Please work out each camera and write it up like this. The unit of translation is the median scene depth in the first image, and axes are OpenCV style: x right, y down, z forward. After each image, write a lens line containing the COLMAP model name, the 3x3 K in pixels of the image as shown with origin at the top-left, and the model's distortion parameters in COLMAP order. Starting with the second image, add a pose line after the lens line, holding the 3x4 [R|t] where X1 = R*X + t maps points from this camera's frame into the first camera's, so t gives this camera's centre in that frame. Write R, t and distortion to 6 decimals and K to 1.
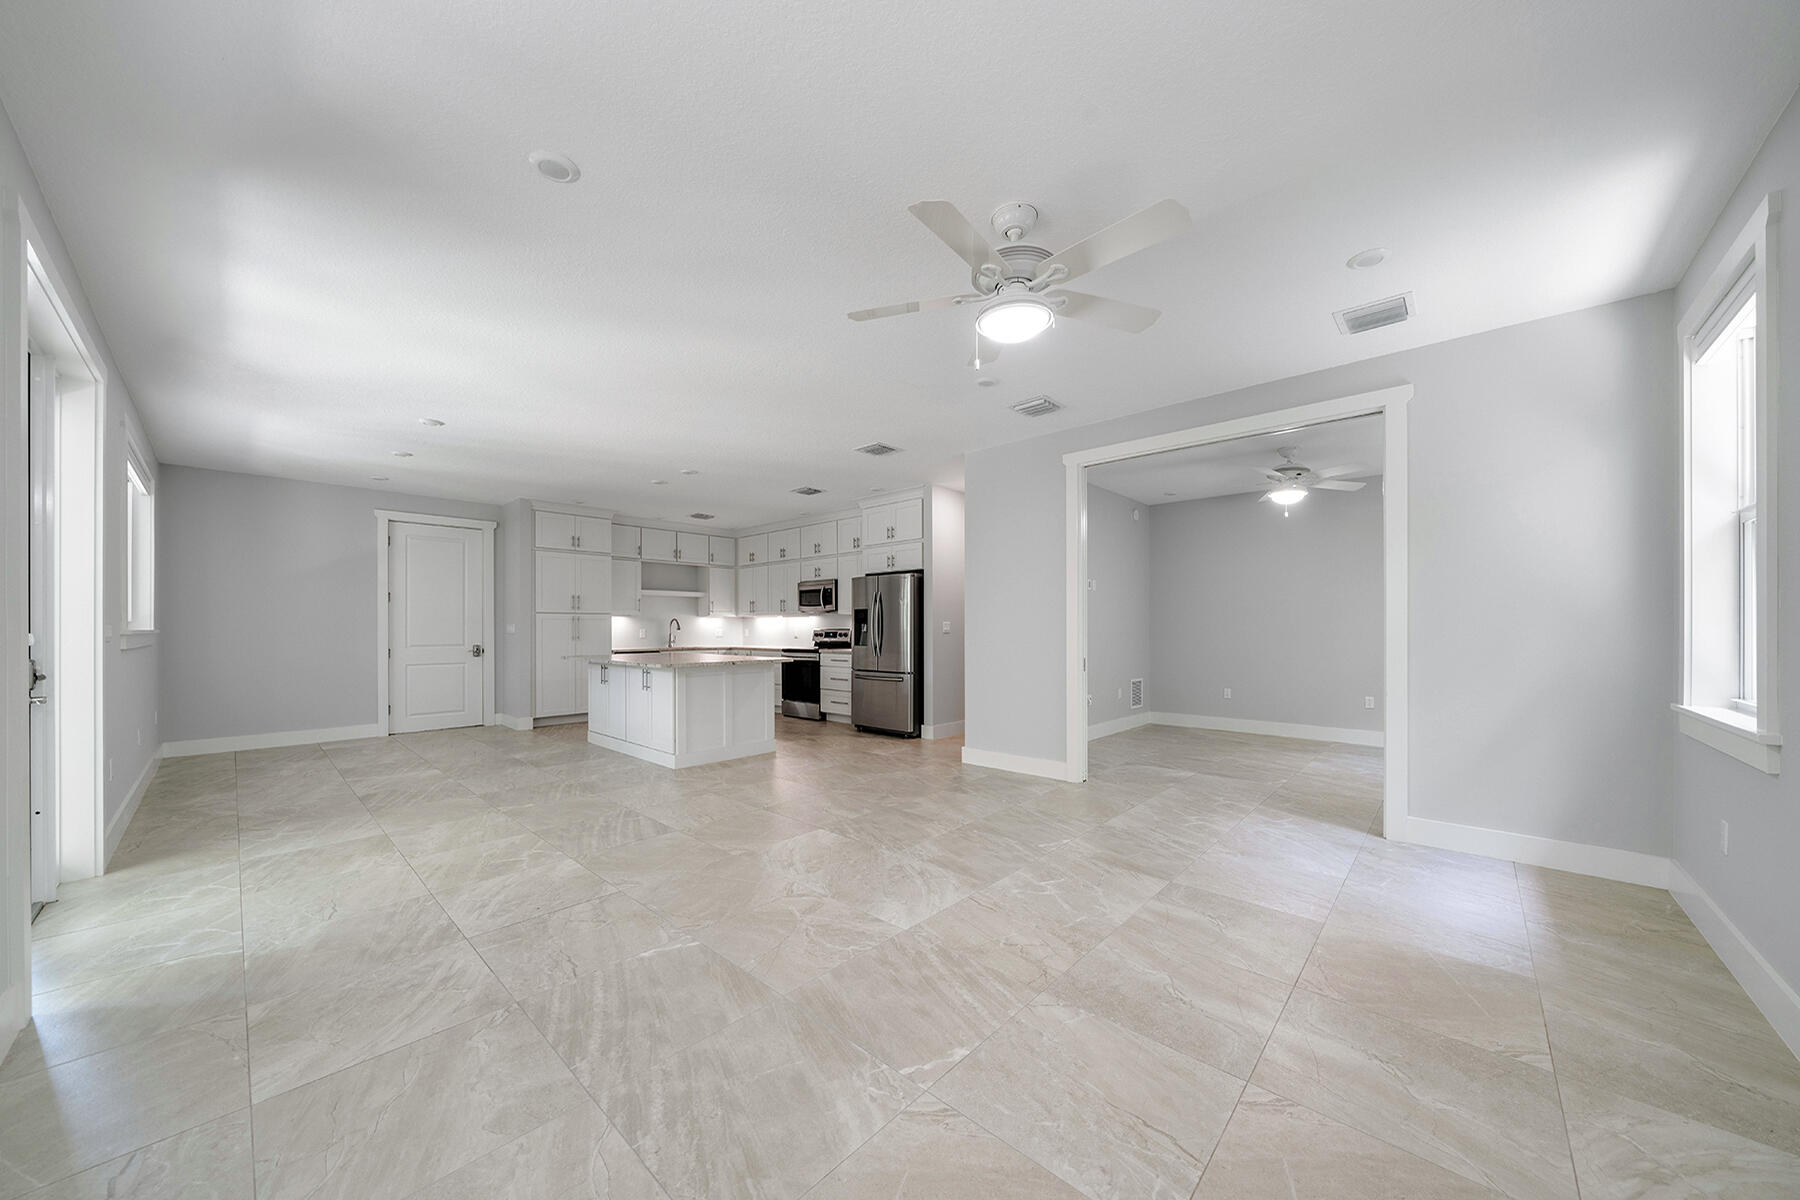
lens RADIAL K [[626.1, 0, 892.0], [0, 626.1, 633.4], [0, 0, 1]] dist [-0.007294, 0.000650]
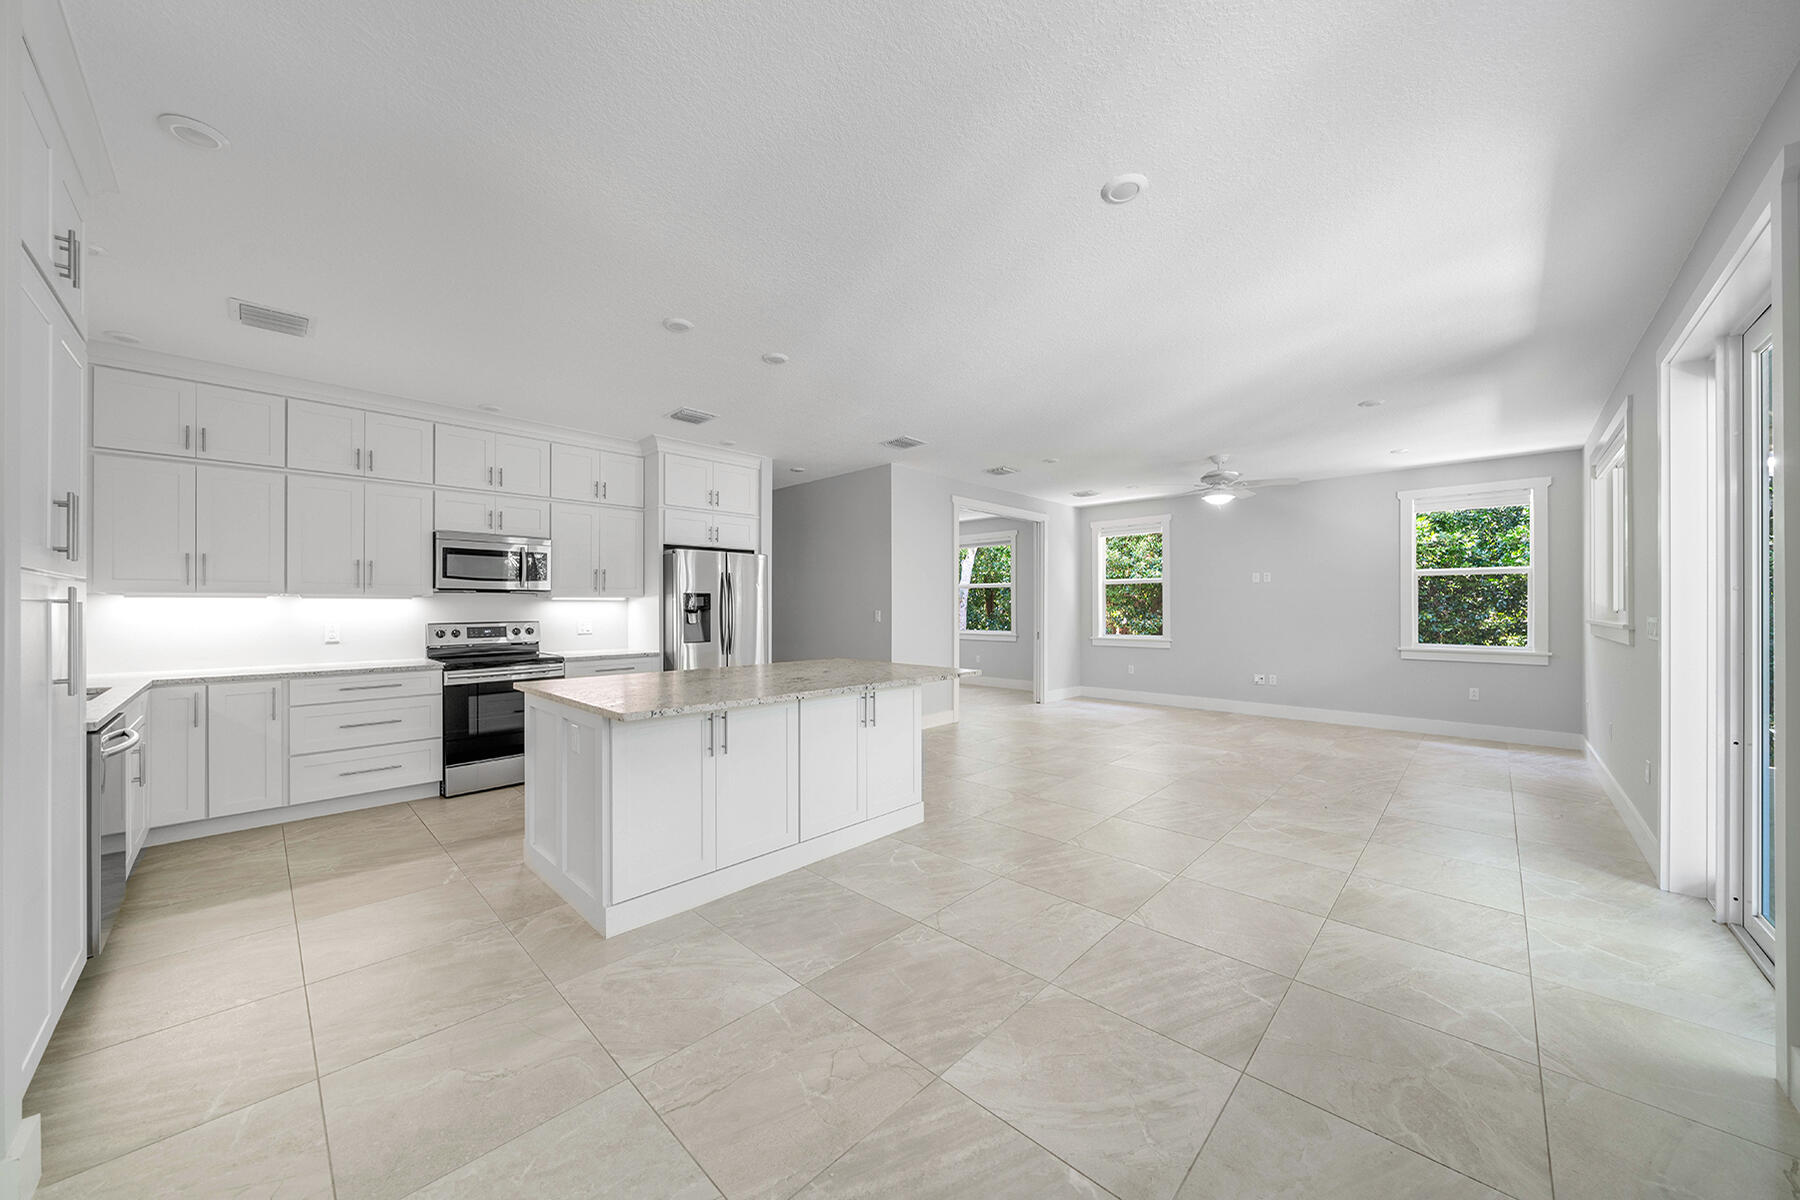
lens RADIAL K [[626.1, 0, 882.6], [0, 626.1, 610.9], [0, 0, 1]] dist [-0.007294, 0.000650]
pose [[0.024007, -0.007361, 0.999685, -0.781936], [0.009045, 0.999934, 0.007146, -0.020702], [-0.999671, 0.008870, 0.024072, 0.757657]]
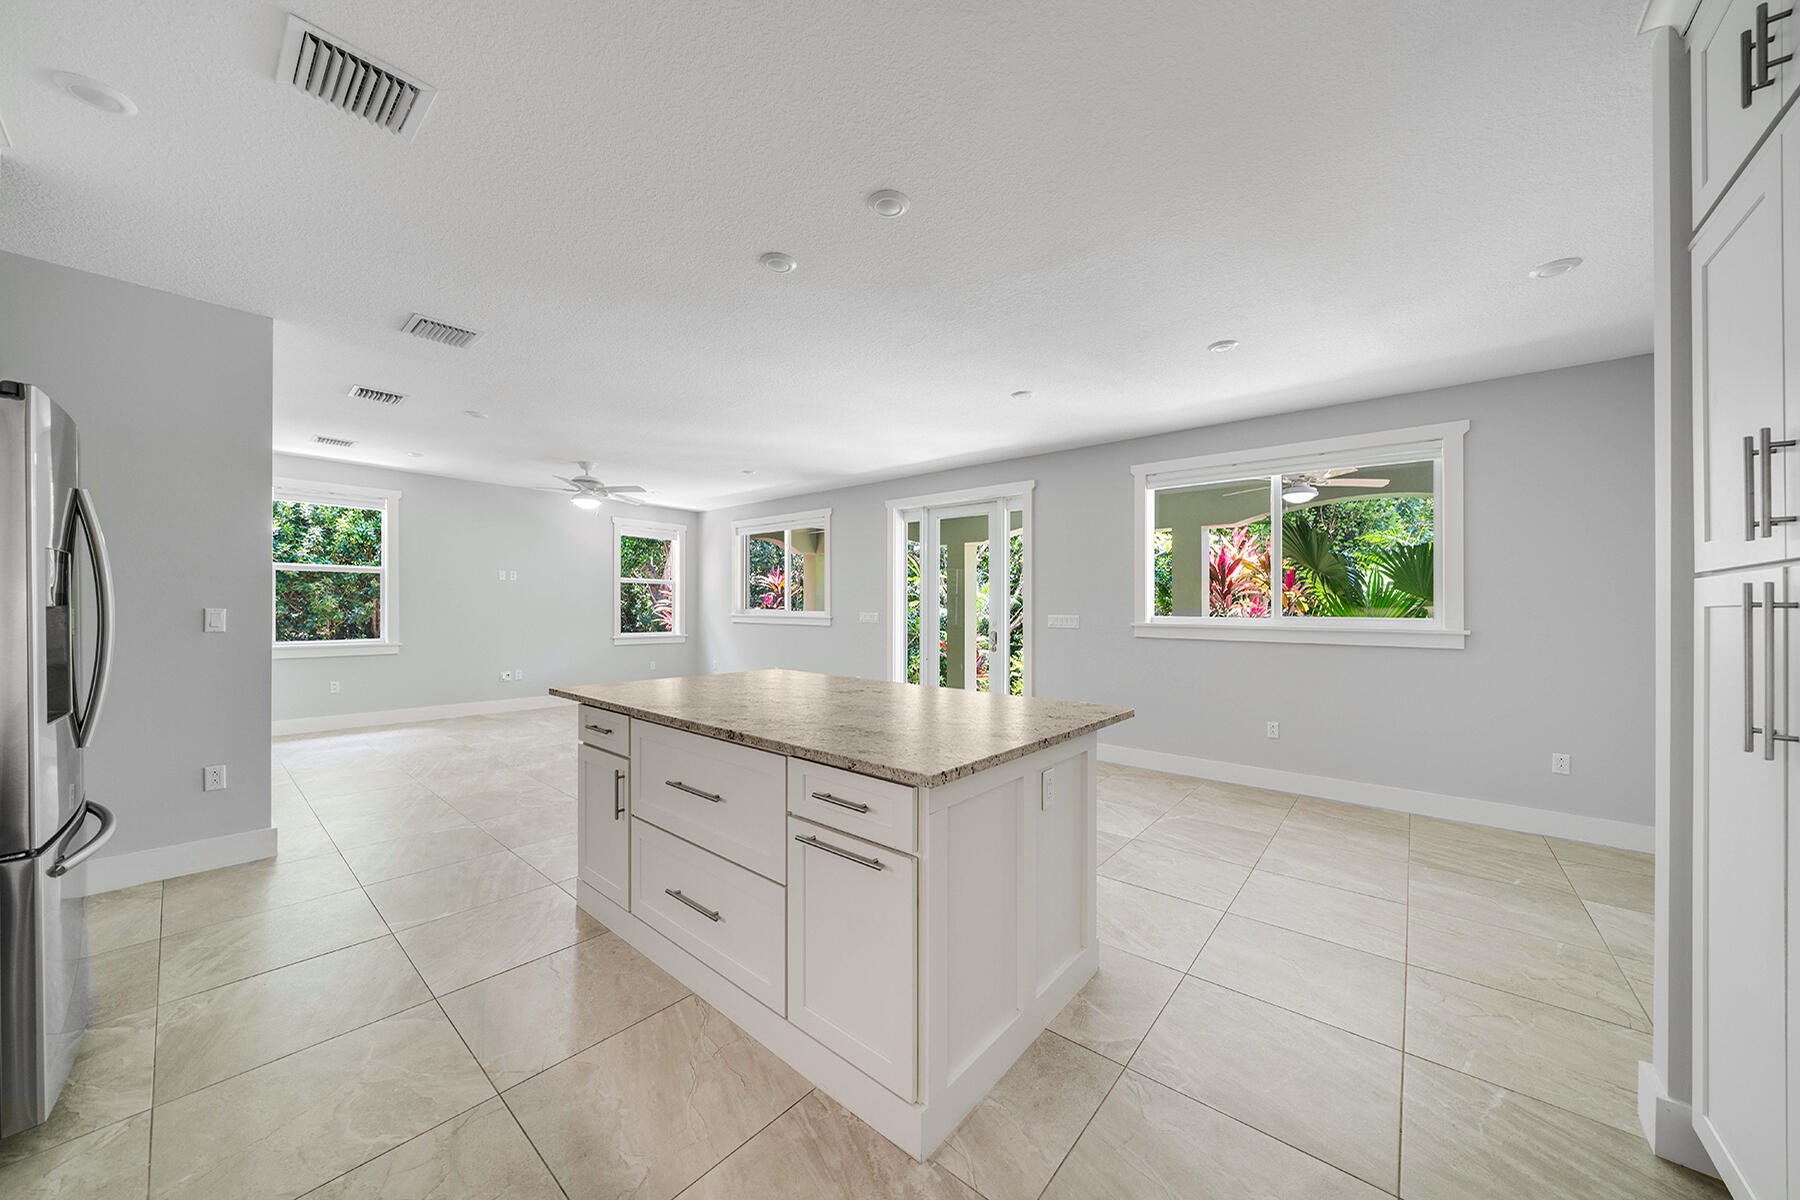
lens RADIAL K [[626.1, 0, 892.8], [0, 626.1, 603.1], [0, 0, 1]] dist [-0.007294, 0.000650]
pose [[-0.998699, -0.010897, -0.049818, -0.320942], [-0.011008, 0.999938, 0.001950, -0.025942], [0.049794, 0.002496, -0.998756, 1.233947]]
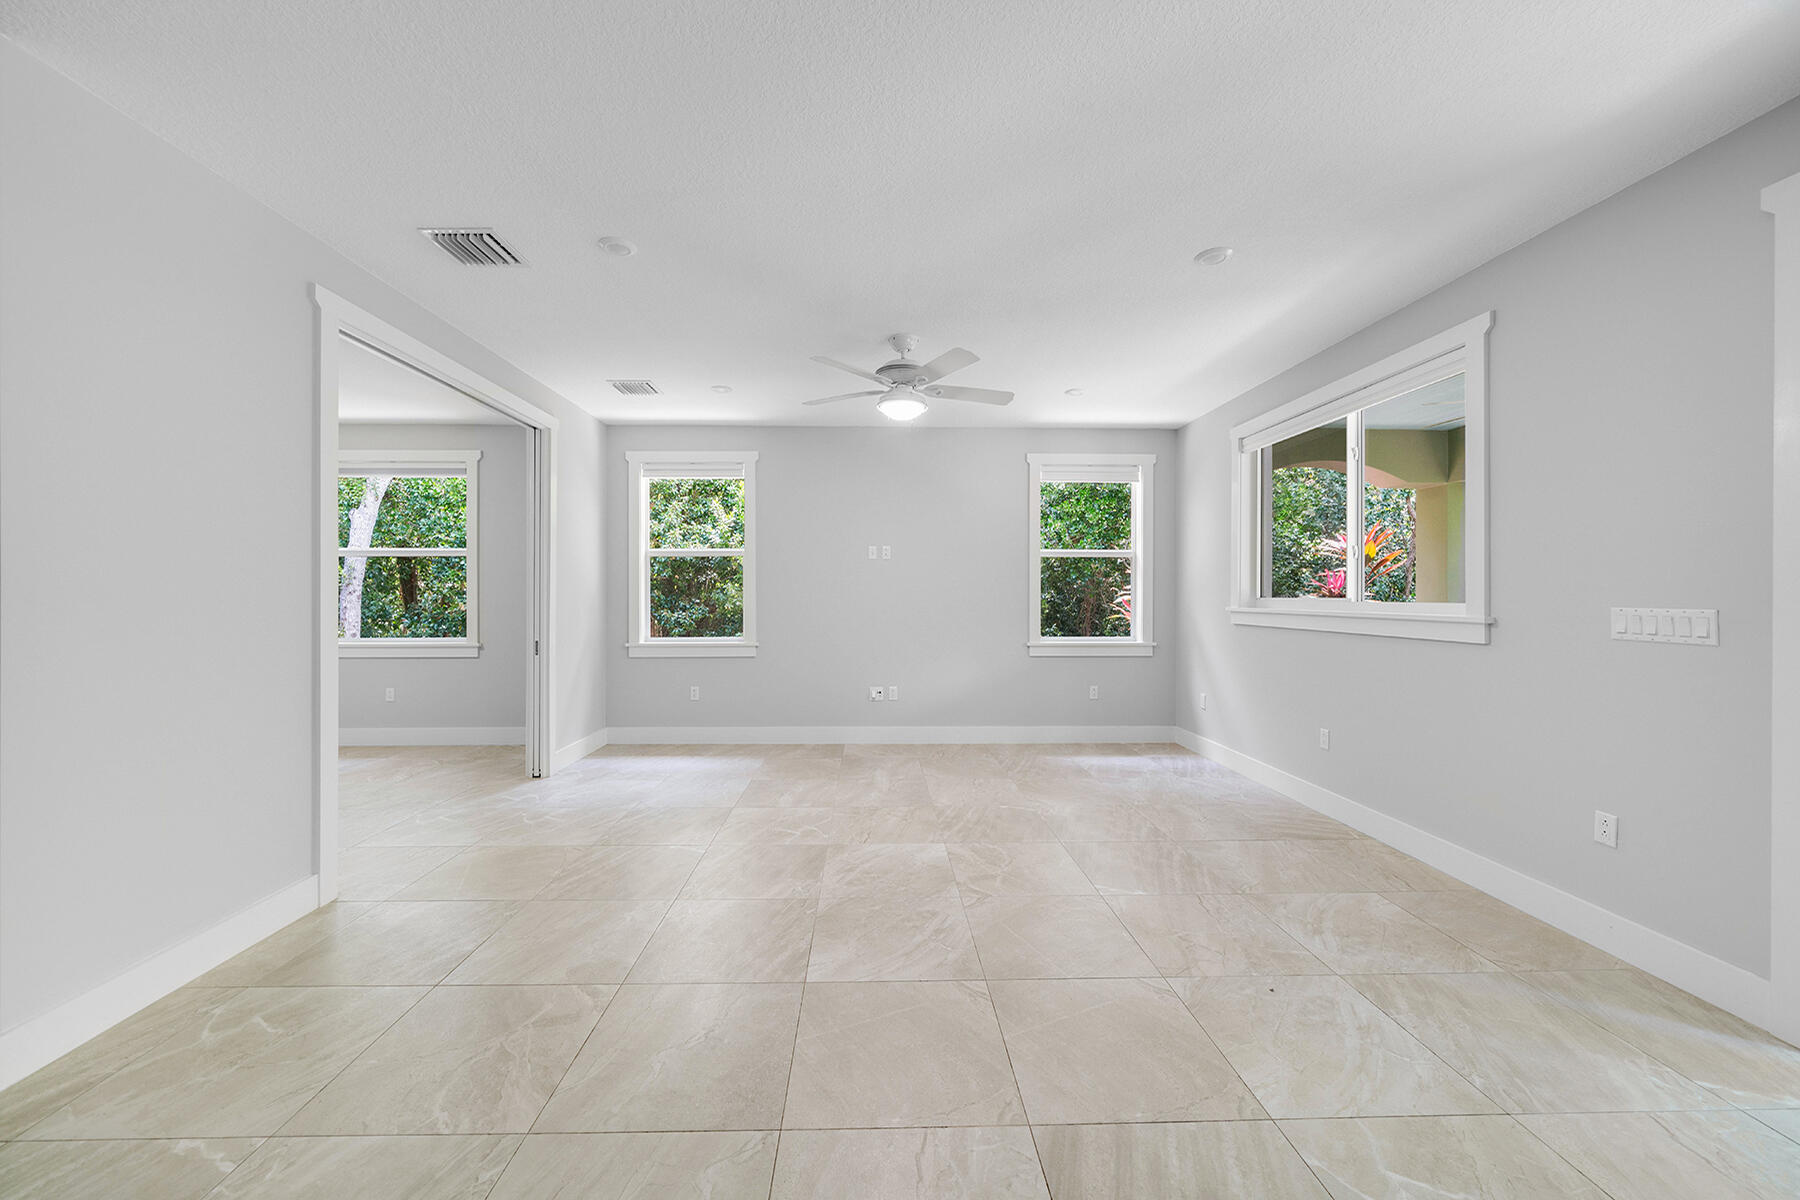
lens RADIAL K [[663.2, 0, 891.1], [0, 663.2, 608.8], [0, 0, 1]] dist [-0.002030, -0.000284]
pose [[-0.704854, -0.015823, 0.709176, -0.299983], [0.004275, 0.999638, 0.026553, -0.017147], [-0.709339, 0.021748, -0.704531, 0.703148]]
